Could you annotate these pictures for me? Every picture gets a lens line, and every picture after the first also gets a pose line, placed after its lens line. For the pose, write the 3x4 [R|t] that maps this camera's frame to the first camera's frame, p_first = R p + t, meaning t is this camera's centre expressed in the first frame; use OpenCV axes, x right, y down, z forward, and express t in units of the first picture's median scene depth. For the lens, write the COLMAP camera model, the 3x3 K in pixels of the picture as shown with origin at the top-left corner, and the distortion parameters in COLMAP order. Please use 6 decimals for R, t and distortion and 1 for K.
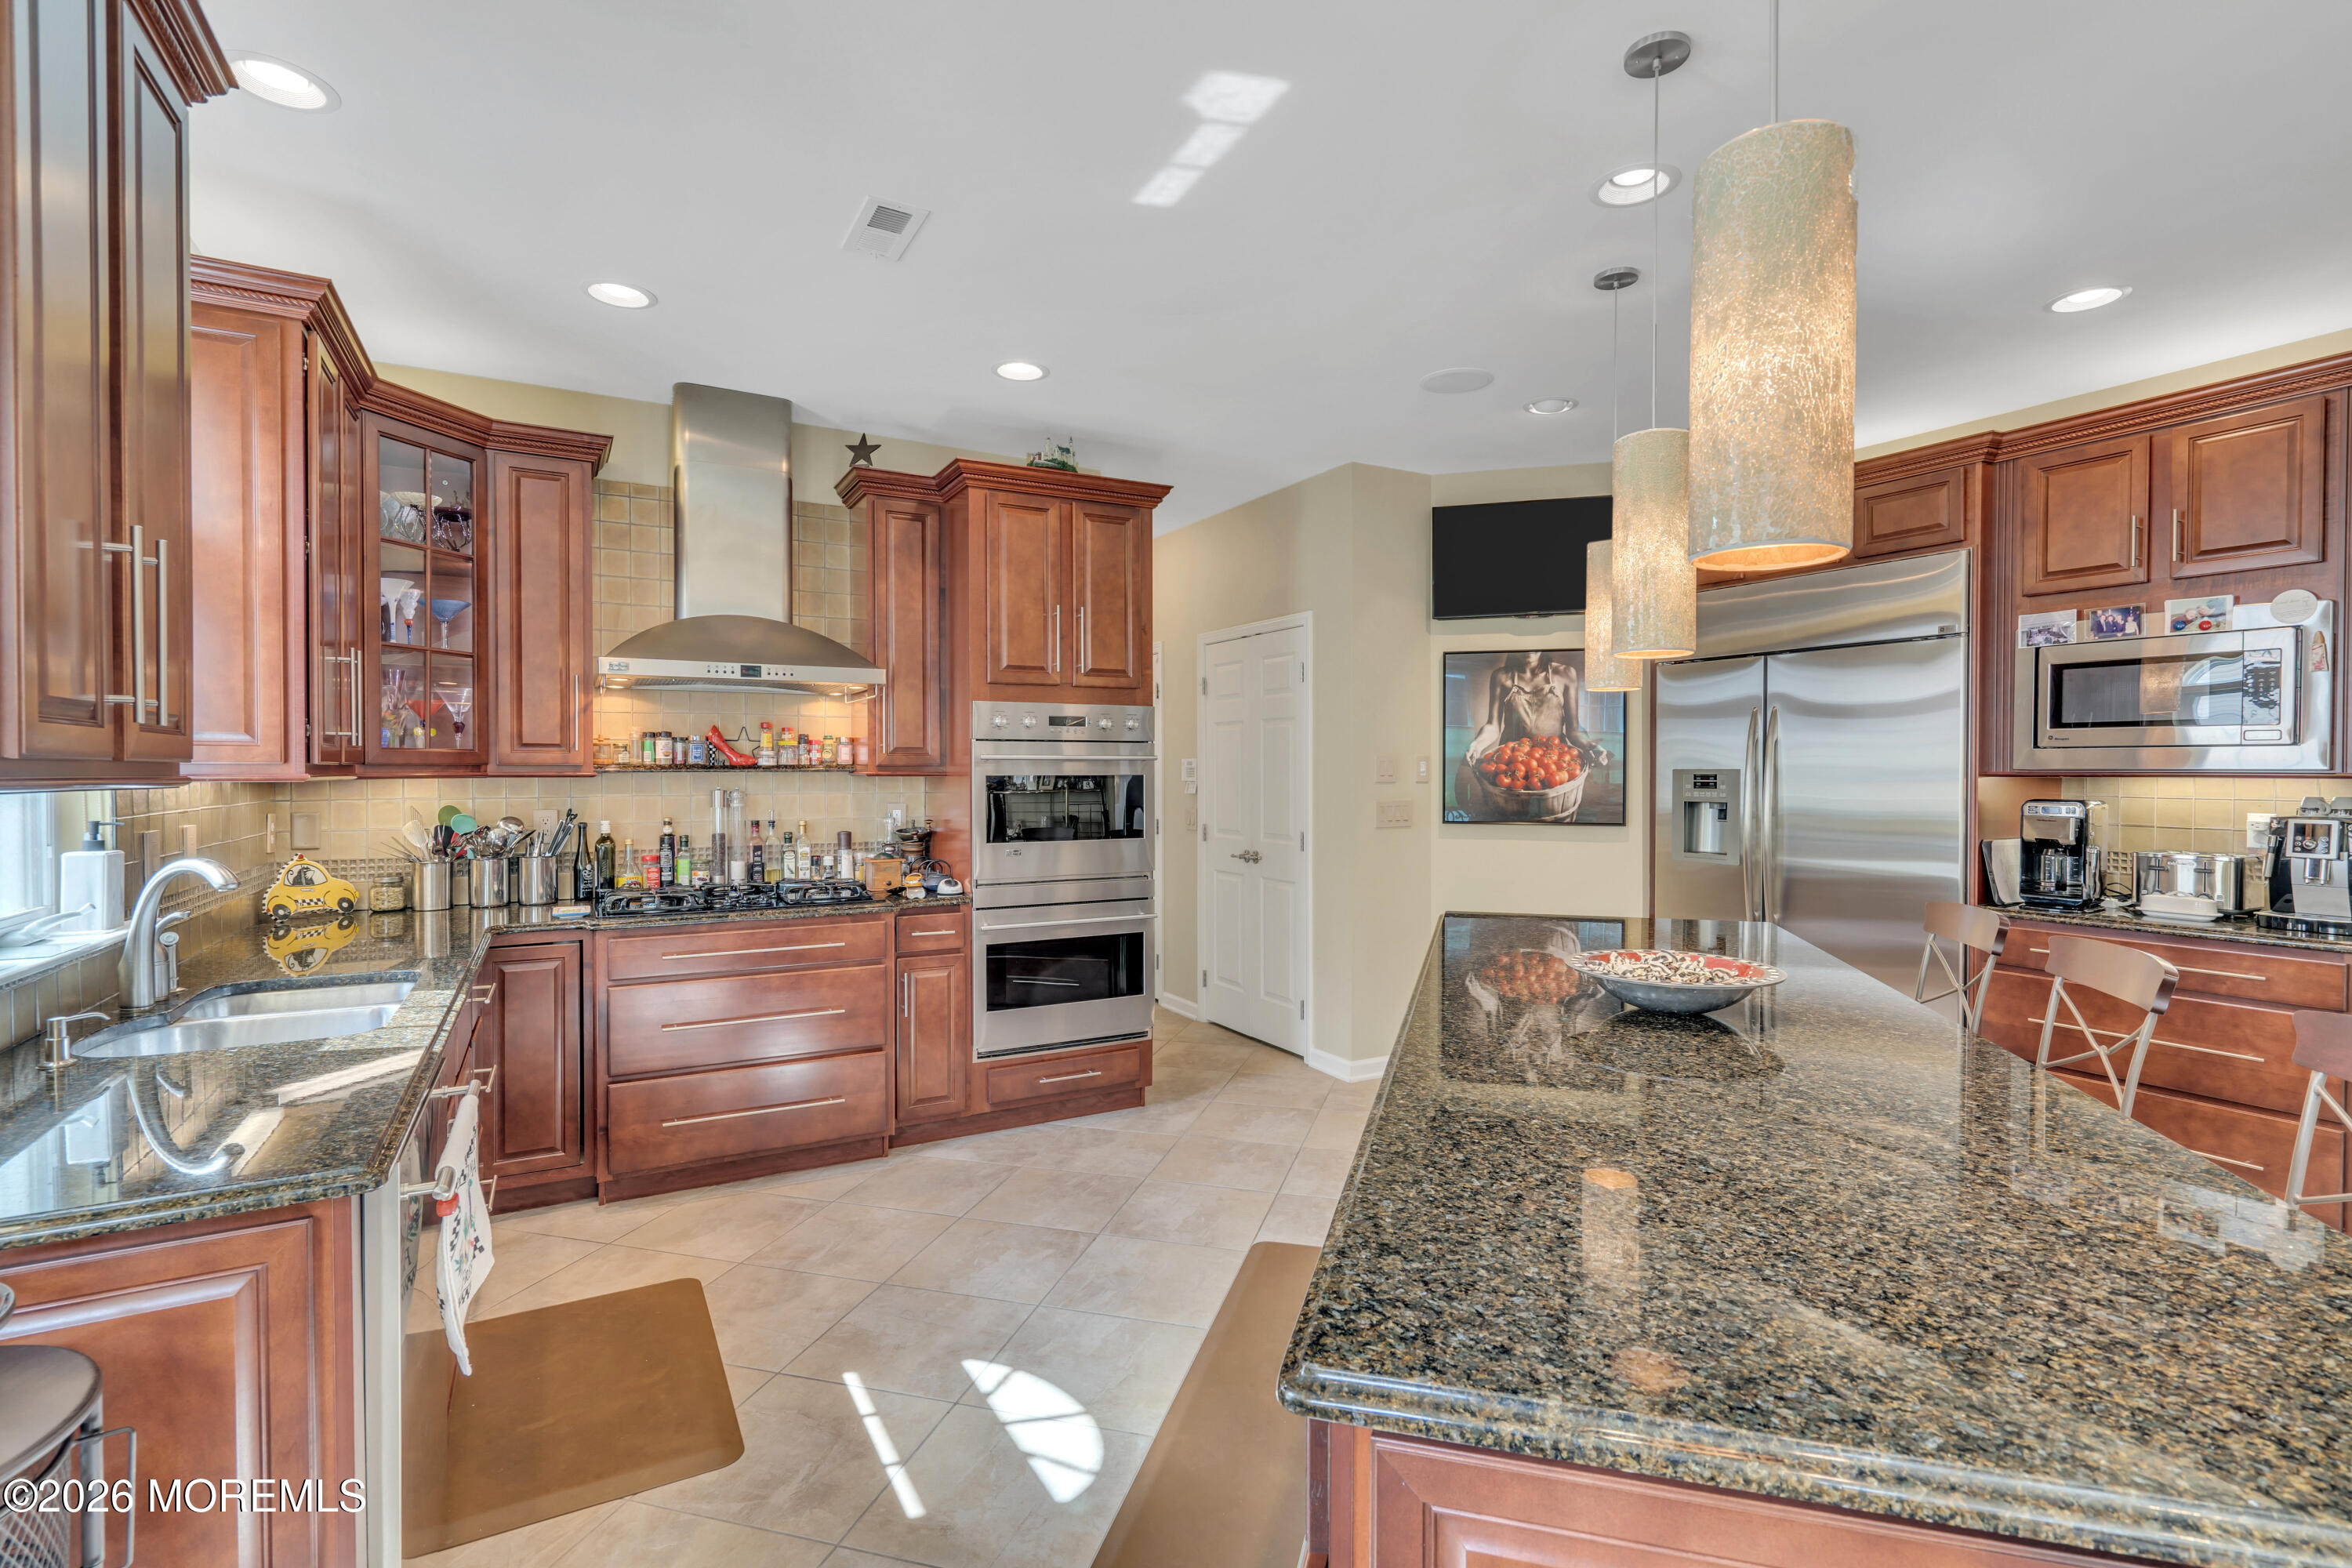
lens RADIAL K [[1071.2, 0, 1168.9], [0, 1071.2, 782.0], [0, 0, 1]] dist [0.000633, 0.000443]
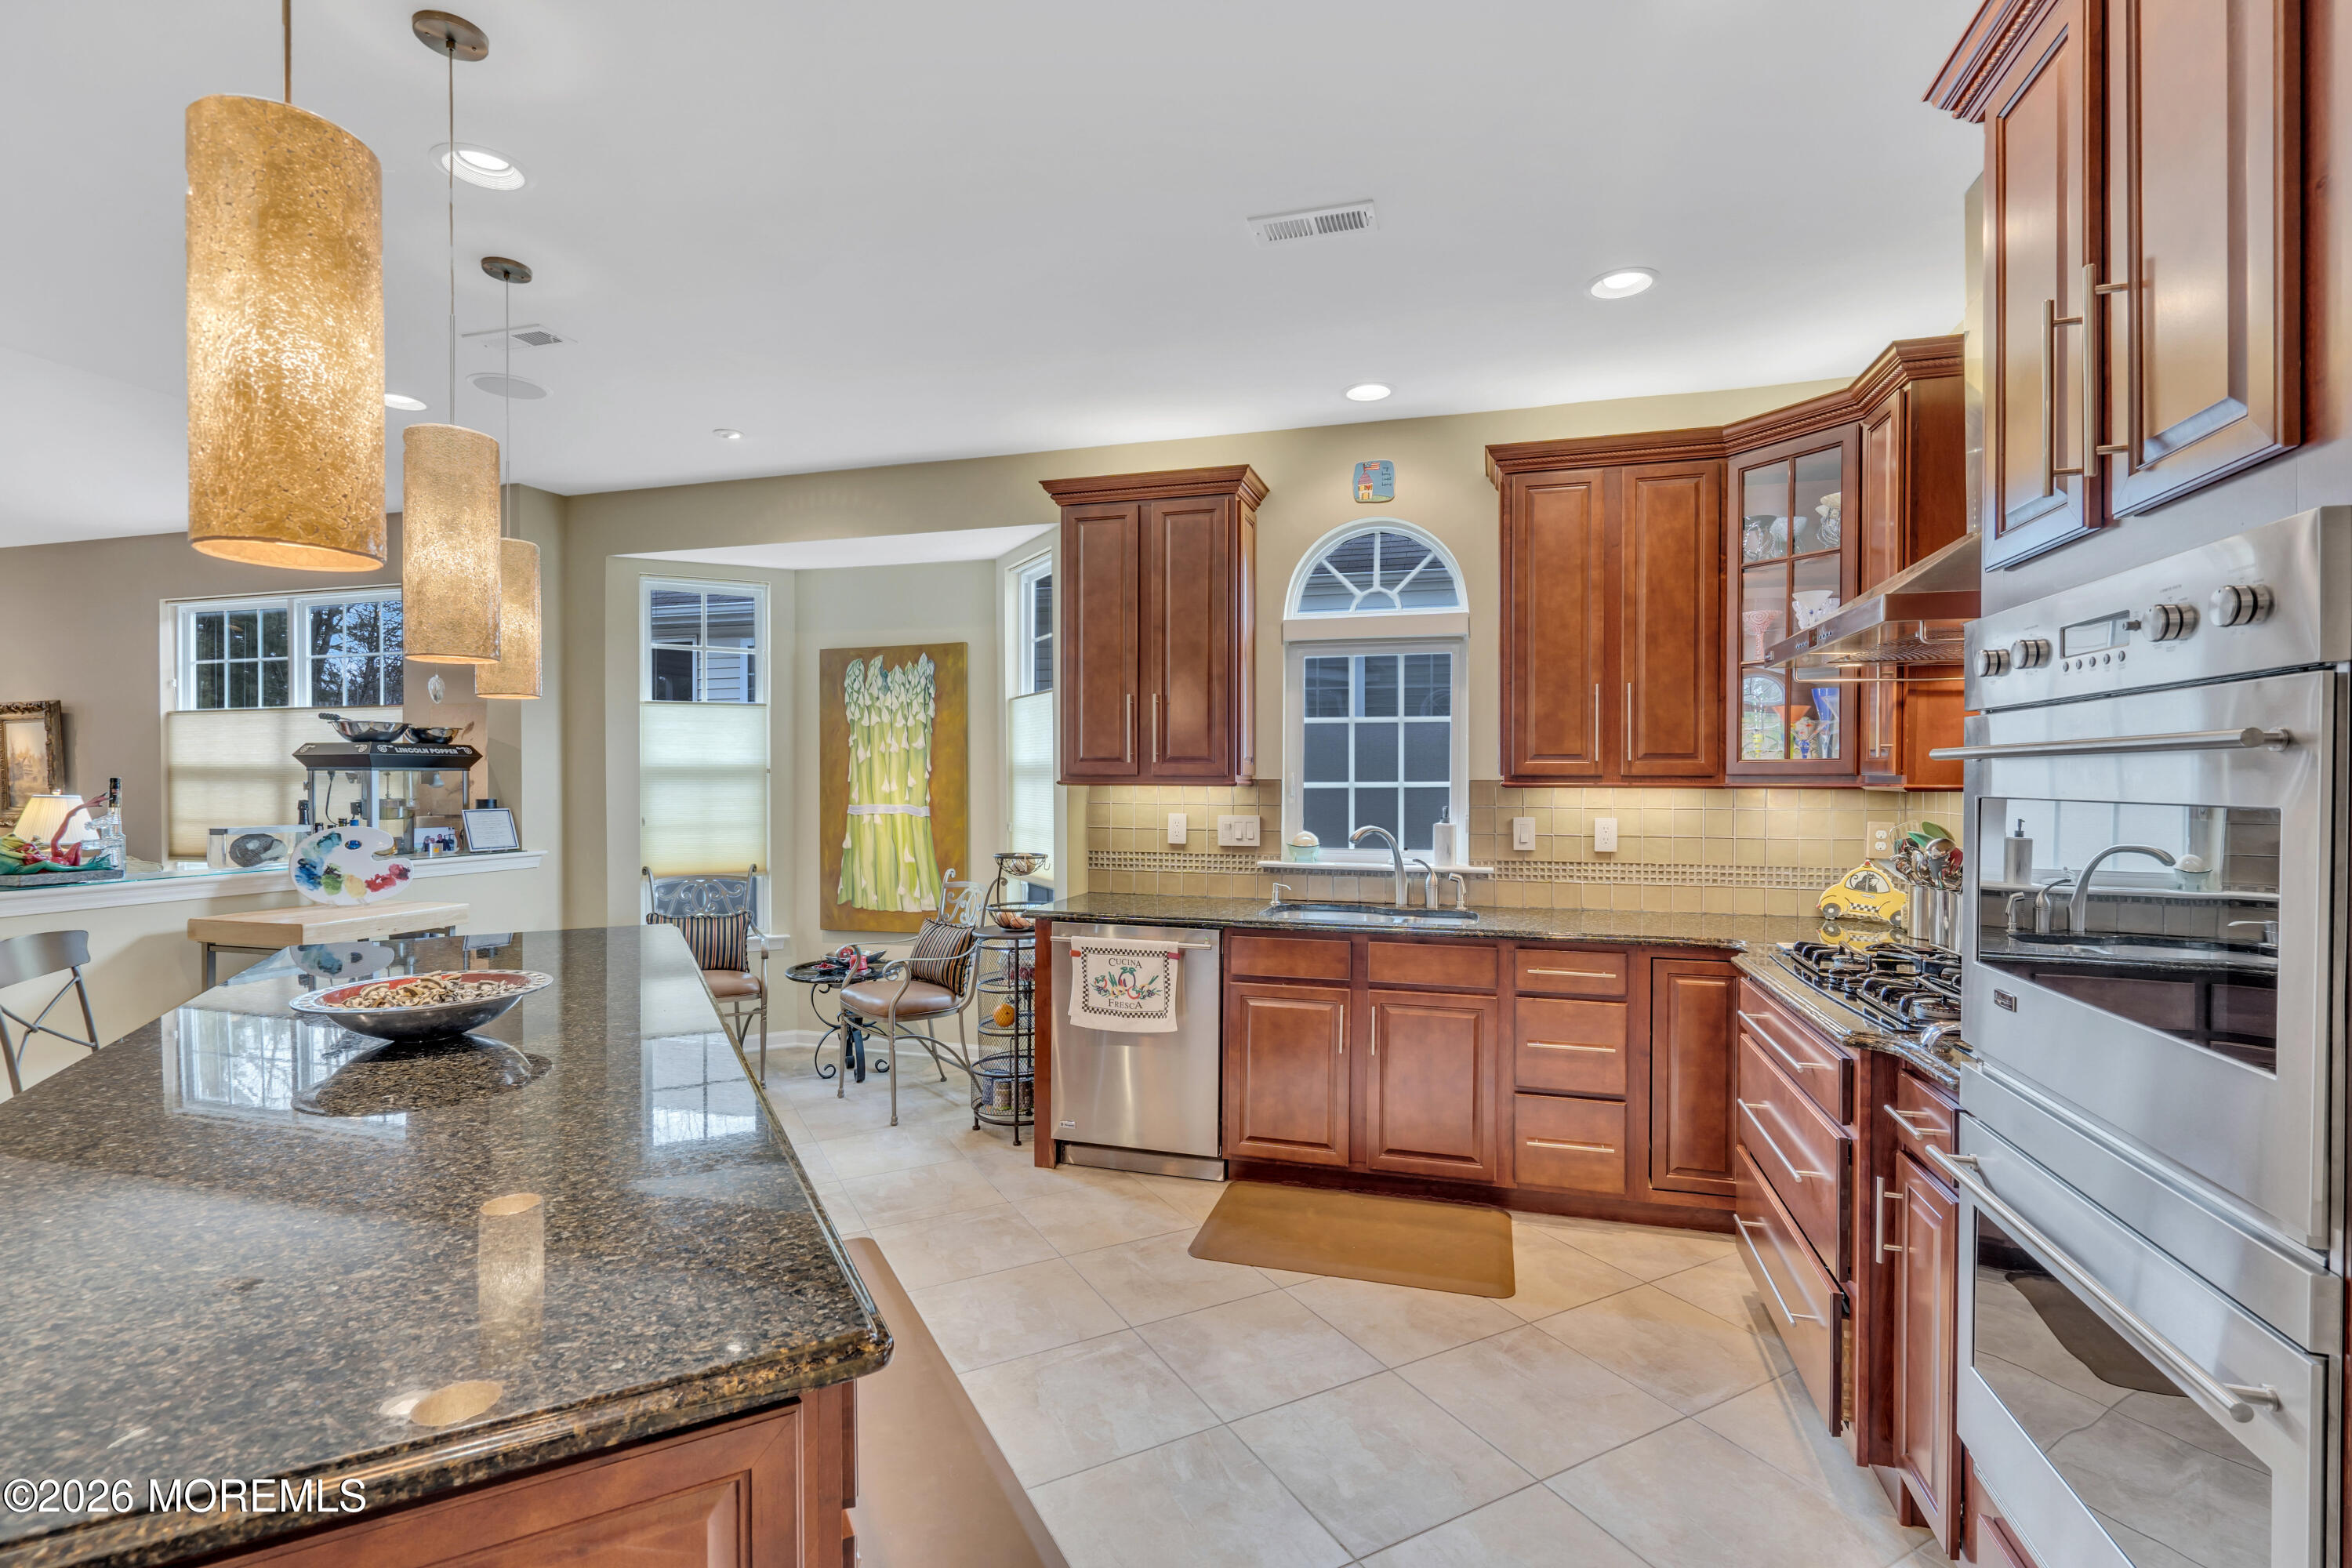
lens RADIAL K [[1038.3, 0, 1186.5], [0, 1038.3, 781.1], [0, 0, 1]] dist [-0.001781, 0.000976]
pose [[-0.707413, 0.009160, -0.706741, 0.304595], [-0.008815, 0.999724, 0.021781, -0.021873], [0.706745, 0.021638, -0.707137, 1.025580]]
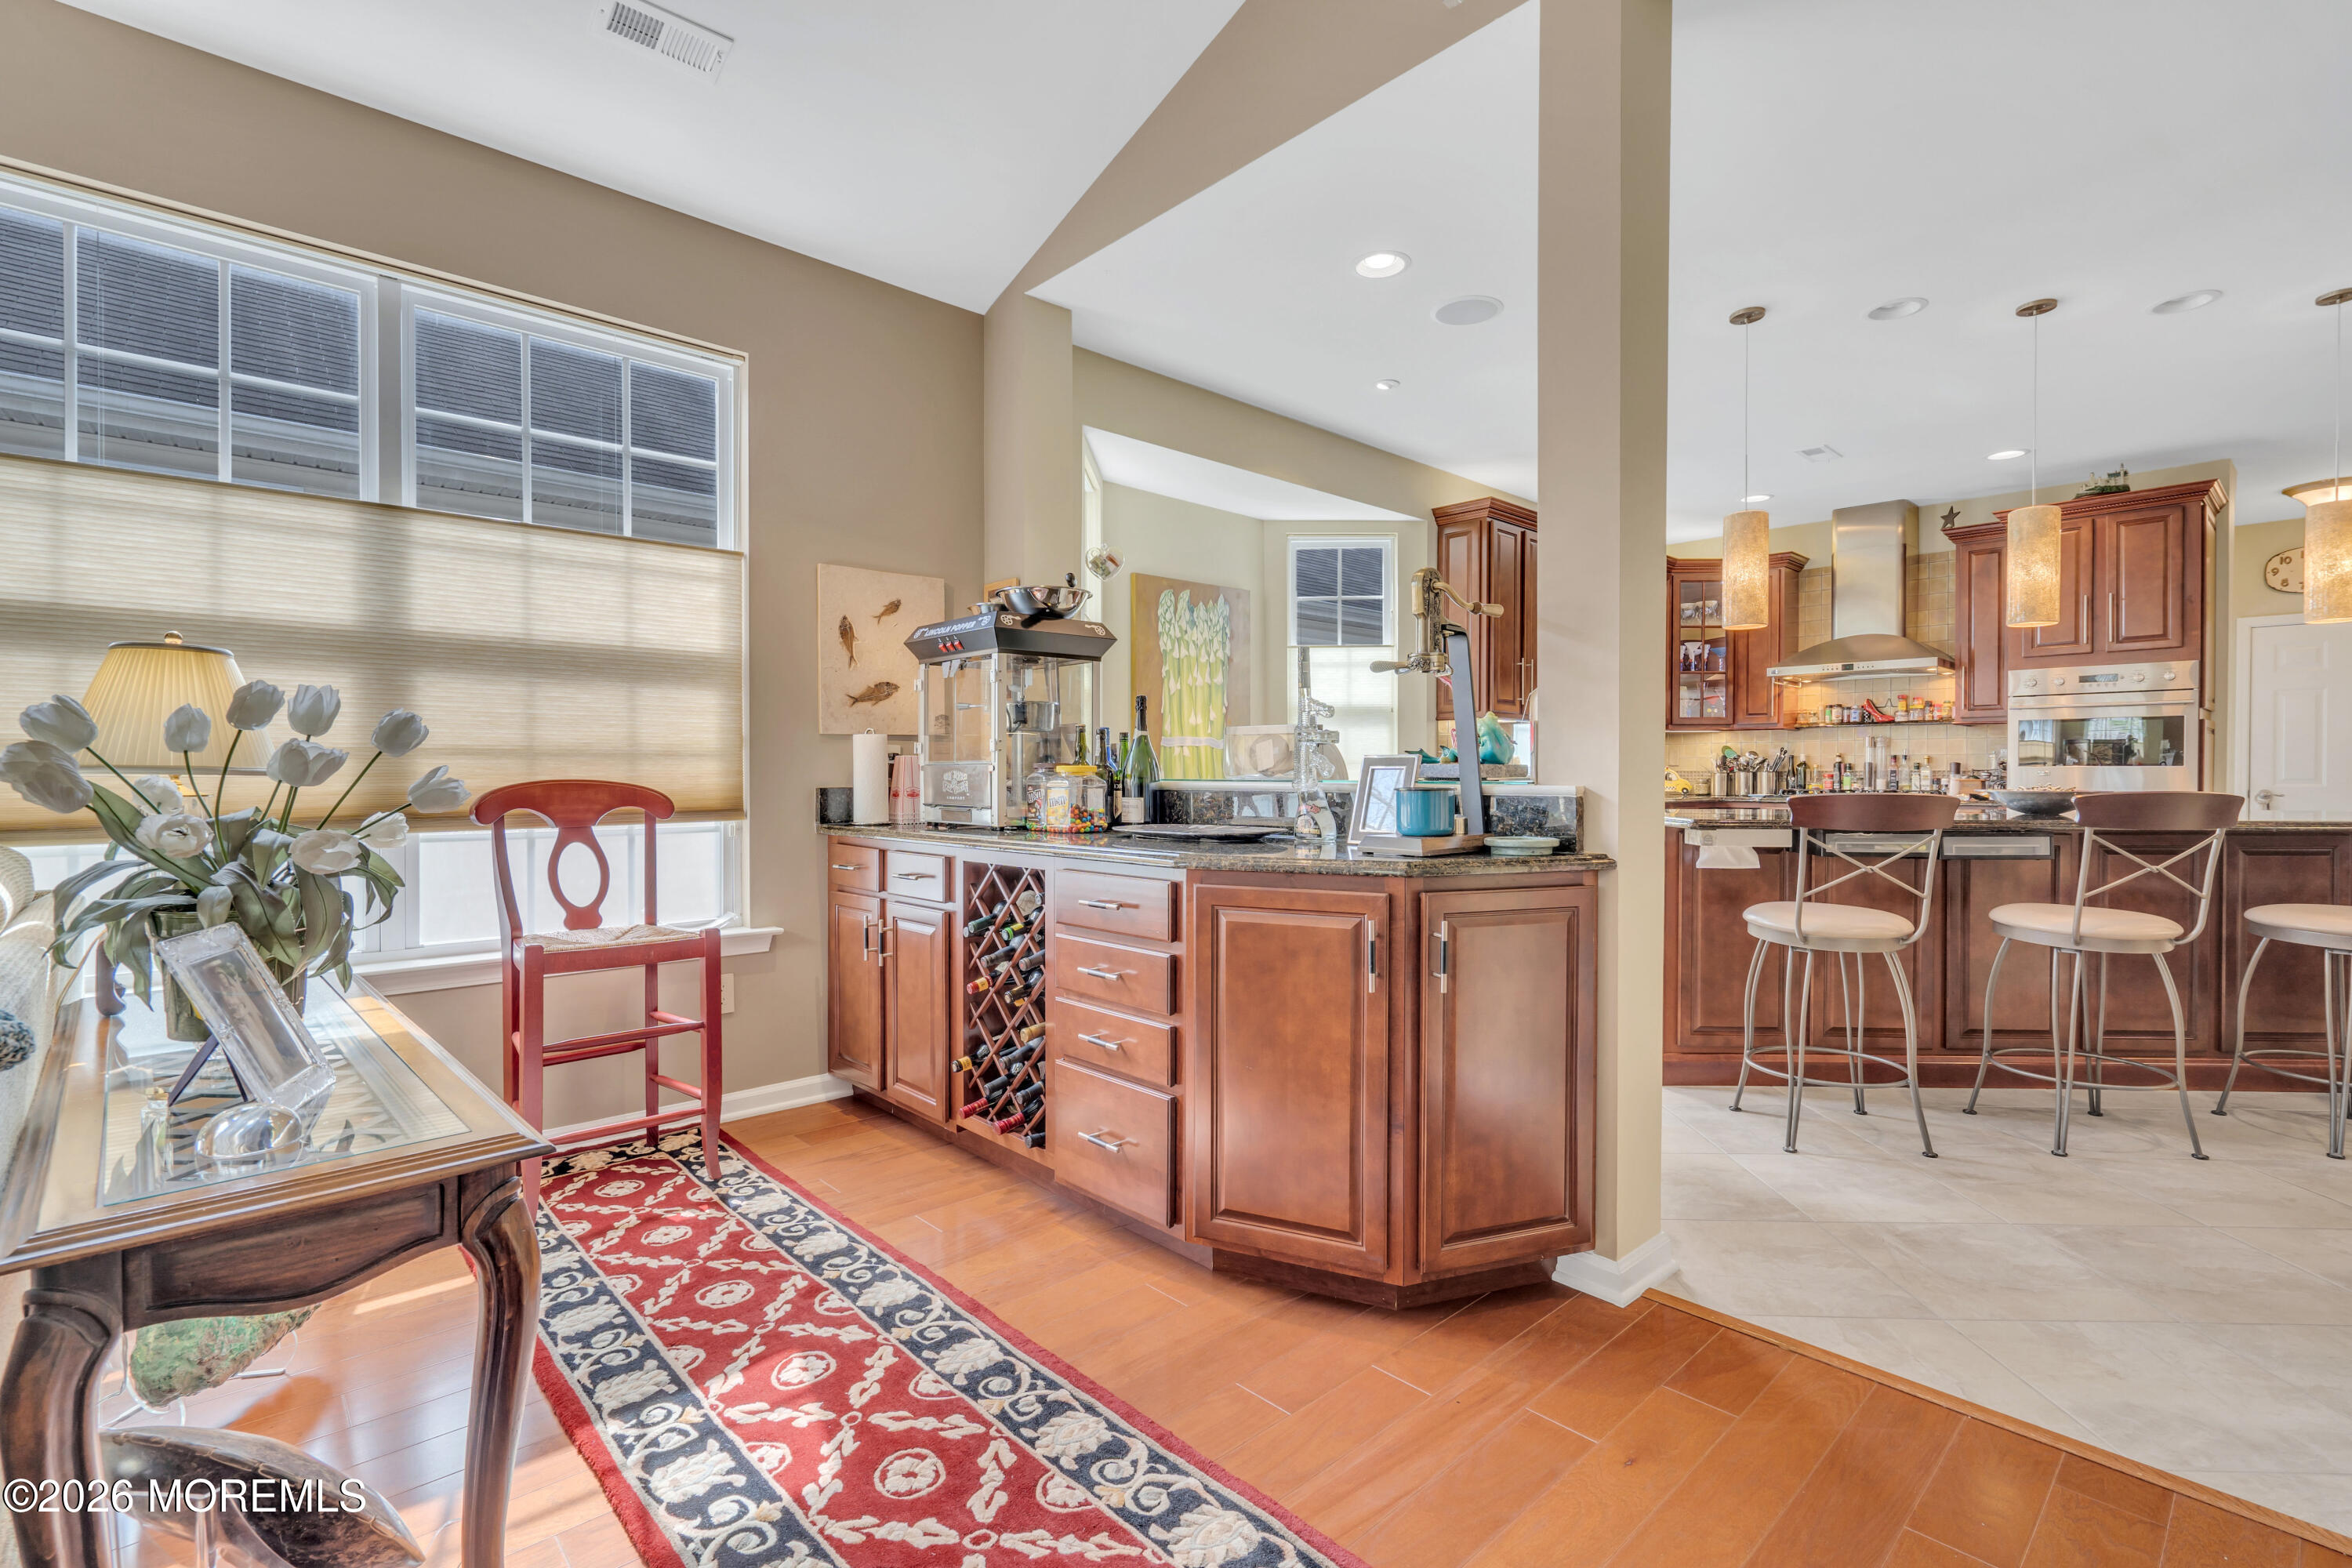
lens RADIAL K [[1038.3, 0, 1186.5], [0, 1038.3, 781.1], [0, 0, 1]] dist [-0.001781, 0.000976]
pose [[0.233187, 0.008890, -0.972391, 0.923075], [-0.015921, 0.999859, 0.005323, 0.085705], [0.972302, 0.014240, 0.233296, -0.435362]]
